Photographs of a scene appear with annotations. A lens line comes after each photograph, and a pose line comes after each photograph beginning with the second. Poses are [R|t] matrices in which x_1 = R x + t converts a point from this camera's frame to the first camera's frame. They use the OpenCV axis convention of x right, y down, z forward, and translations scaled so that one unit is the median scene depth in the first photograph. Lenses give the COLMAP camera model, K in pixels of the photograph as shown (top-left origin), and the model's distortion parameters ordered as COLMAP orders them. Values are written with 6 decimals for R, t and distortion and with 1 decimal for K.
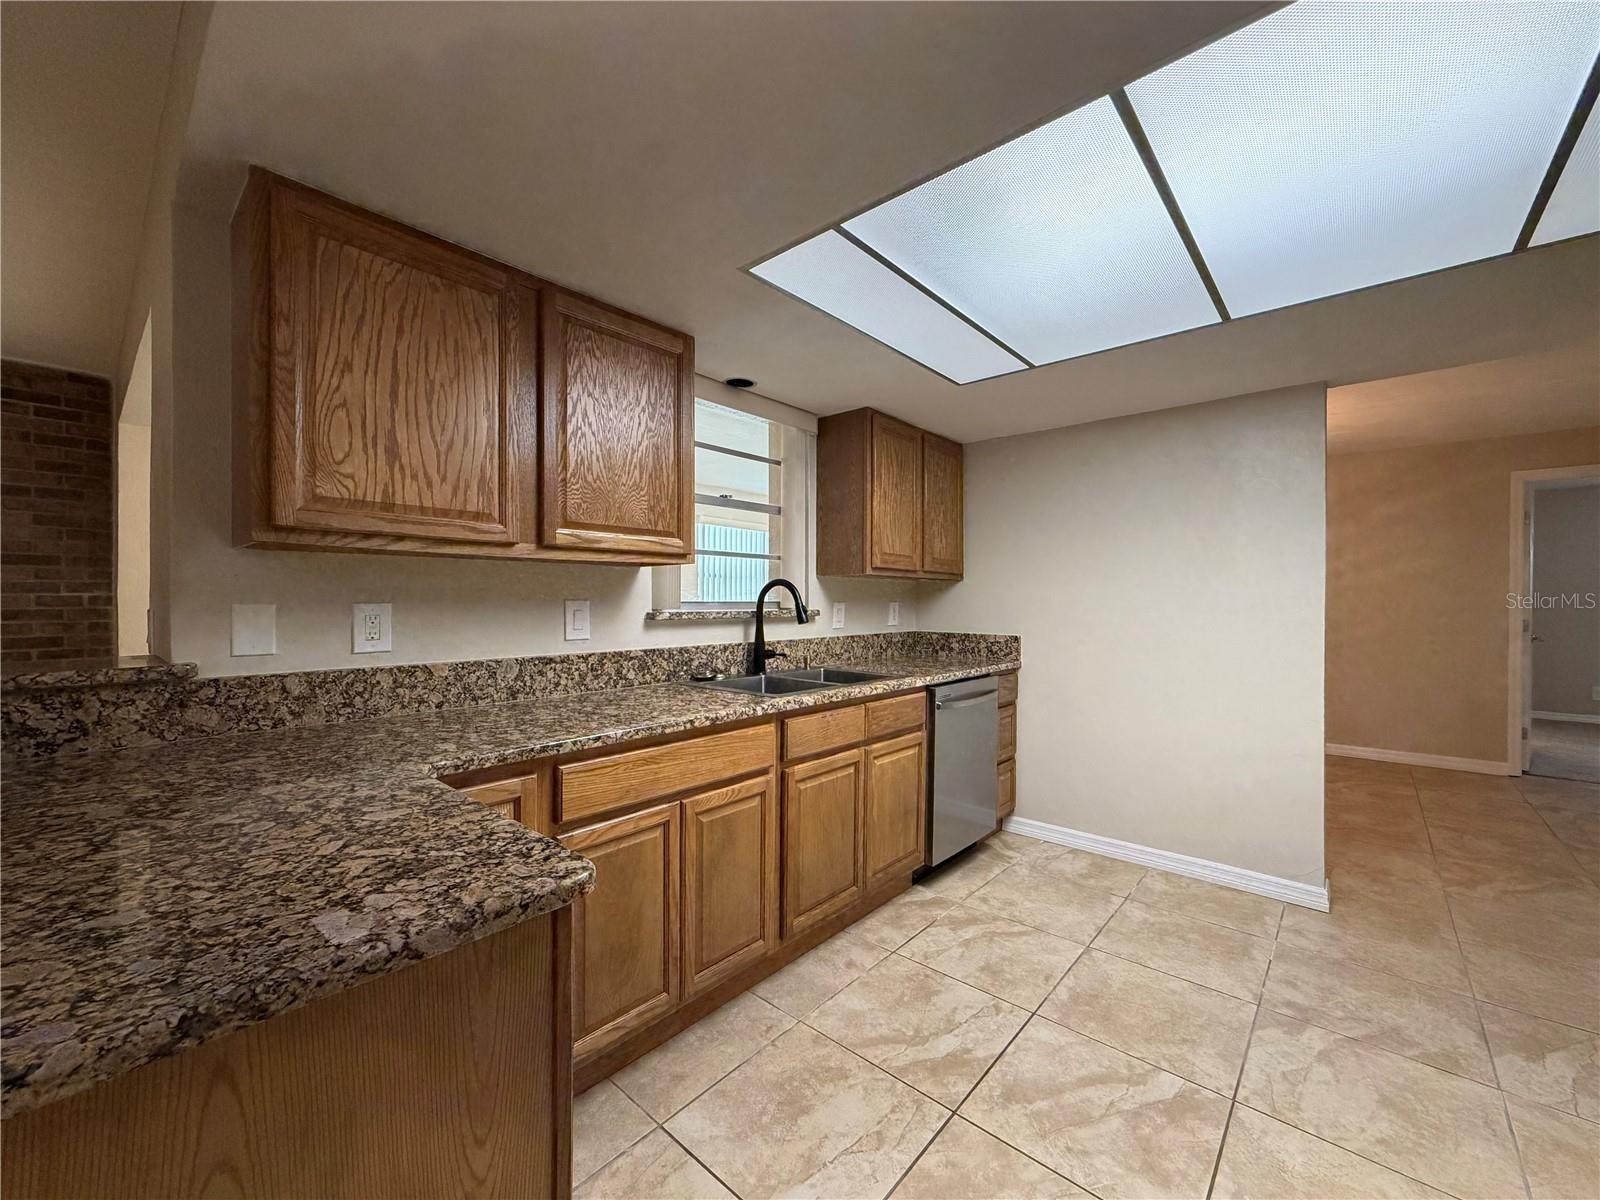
lens RADIAL K [[637.2, 0, 796.7], [0, 637.2, 598.6], [0, 0, 1]] dist [0.001064, -0.000108]
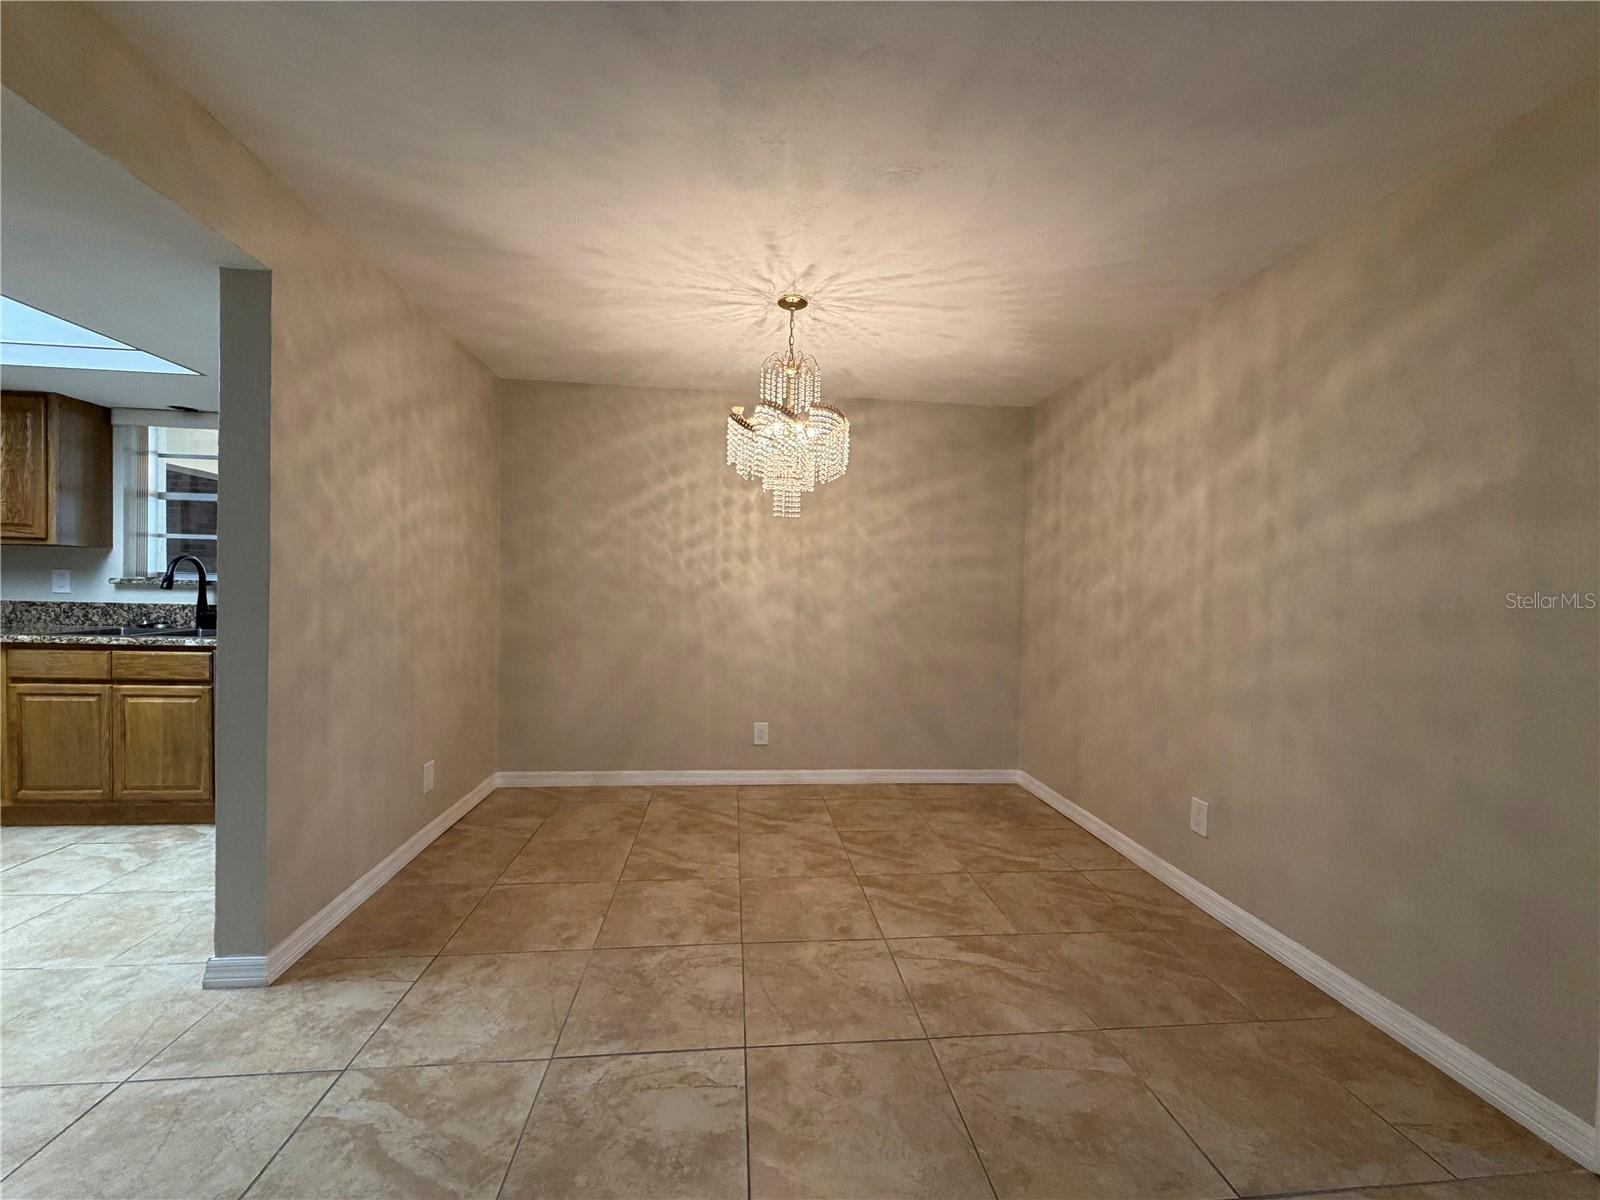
lens RADIAL K [[637.2, 0, 797.1], [0, 637.2, 601.8], [0, 0, 1]] dist [0.001064, -0.000108]
pose [[0.735252, 0.029509, -0.677151, 2.027755], [-0.020501, 0.999563, 0.021300, 0.012440], [0.677483, -0.001779, 0.735536, 1.018774]]
